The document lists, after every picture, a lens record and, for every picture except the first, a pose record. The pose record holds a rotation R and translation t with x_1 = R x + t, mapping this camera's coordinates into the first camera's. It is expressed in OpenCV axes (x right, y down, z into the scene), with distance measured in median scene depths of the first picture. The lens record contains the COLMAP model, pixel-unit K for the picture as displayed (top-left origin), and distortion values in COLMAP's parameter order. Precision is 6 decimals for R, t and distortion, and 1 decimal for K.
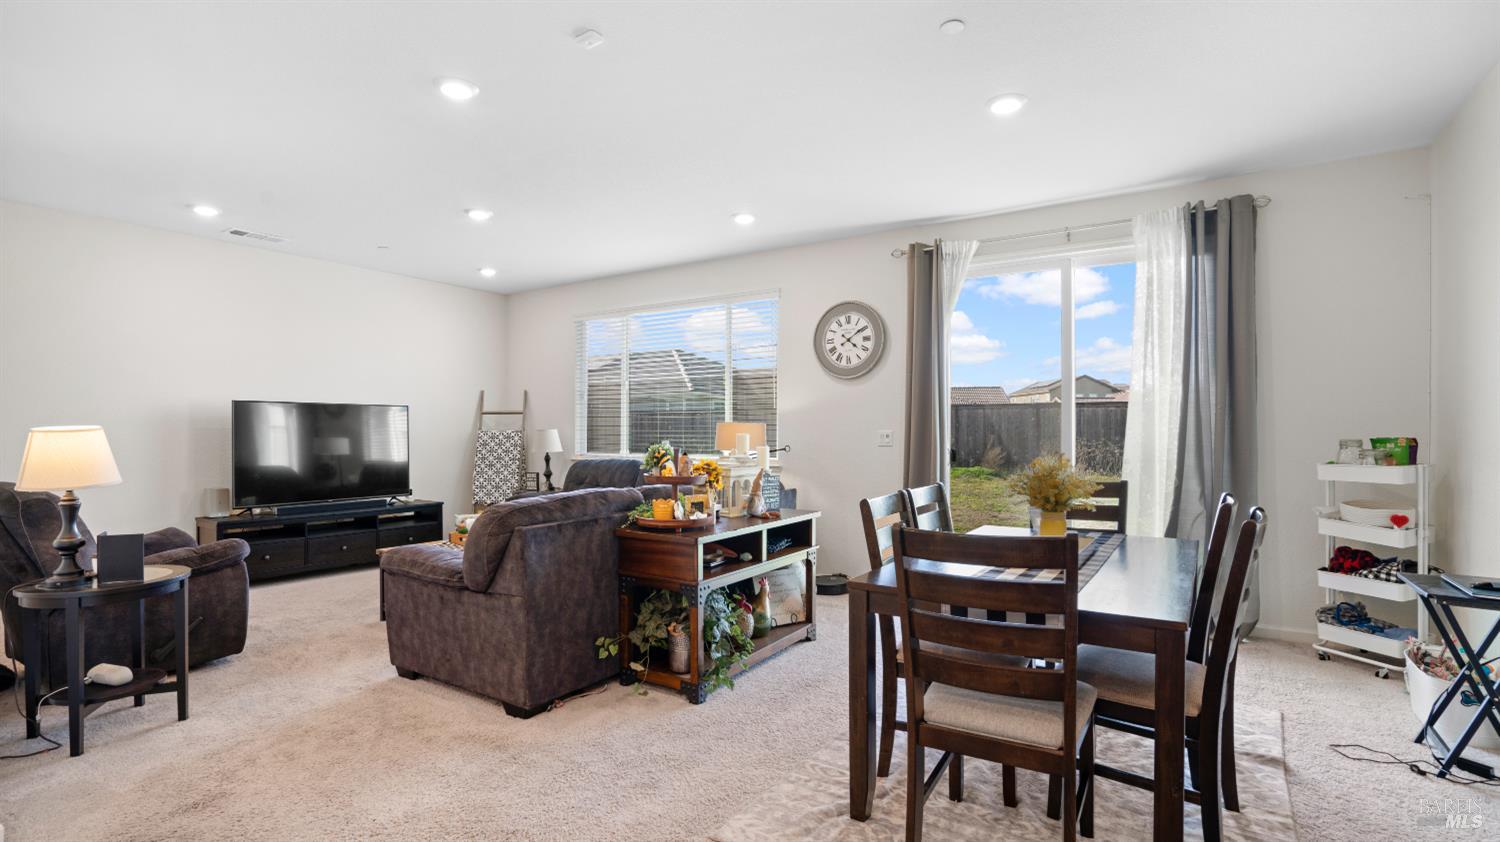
lens RADIAL K [[719.3, 0, 748.0], [0, 719.3, 425.3], [0, 0, 1]] dist [-0.033693, 0.009448]
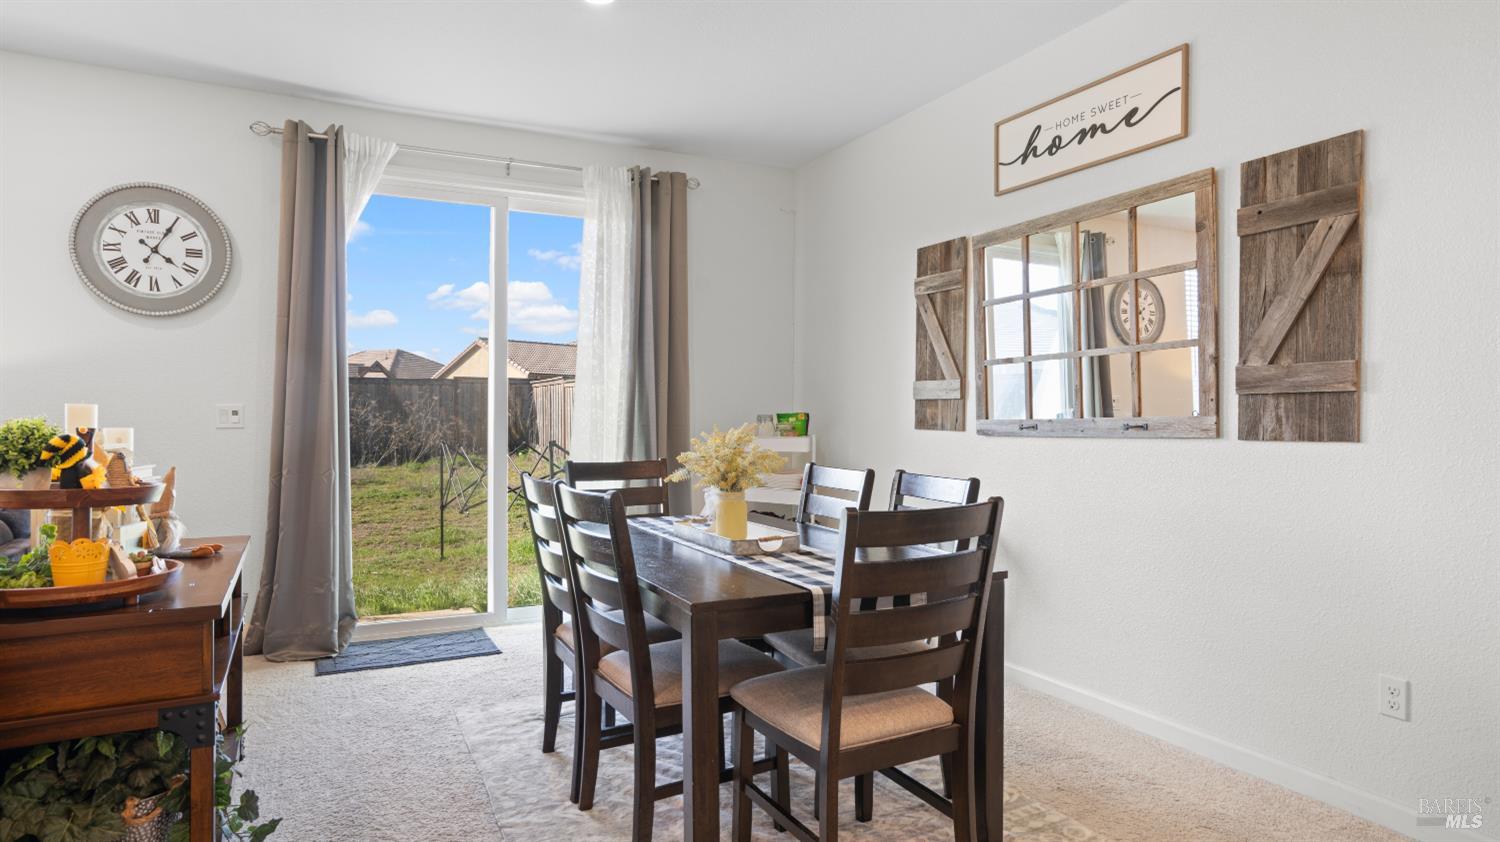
lens RADIAL K [[869.3, 0, 745.1], [0, 869.3, 423.8], [0, 0, 1]] dist [0.005904, 0.005145]
pose [[0.499327, -0.007111, 0.866385, -0.265767], [-0.007084, 0.999899, 0.012290, 0.012845], [-0.866385, -0.012274, 0.499226, 0.242512]]
